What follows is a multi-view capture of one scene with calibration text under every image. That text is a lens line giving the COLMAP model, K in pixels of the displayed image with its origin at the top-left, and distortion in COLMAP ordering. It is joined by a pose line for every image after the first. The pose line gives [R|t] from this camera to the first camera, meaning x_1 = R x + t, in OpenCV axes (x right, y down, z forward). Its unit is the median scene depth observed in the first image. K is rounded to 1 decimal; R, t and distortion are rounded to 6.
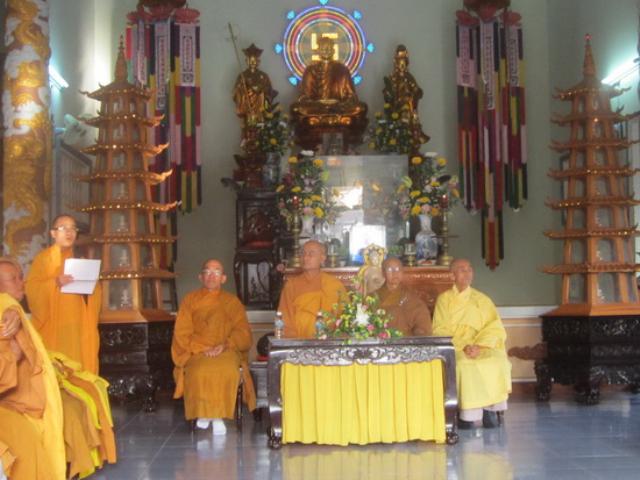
lens RADIAL K [[1030.7, 0, 319.7], [0, 1030.7, 240.1], [0, 0, 1]] dist [-0.042284, 0.000000]
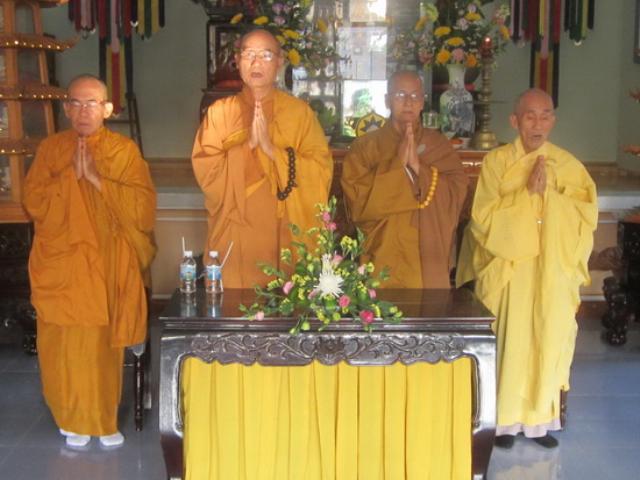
lens RADIAL K [[1030.7, 0, 321.4], [0, 1030.7, 239.1], [0, 0, 1]] dist [-0.042284, 0.000000]
pose [[0.999373, 0.026377, -0.023631, 0.035272], [-0.021560, 0.982524, 0.184884, -0.034792], [0.028095, -0.184259, 0.982476, 0.336295]]
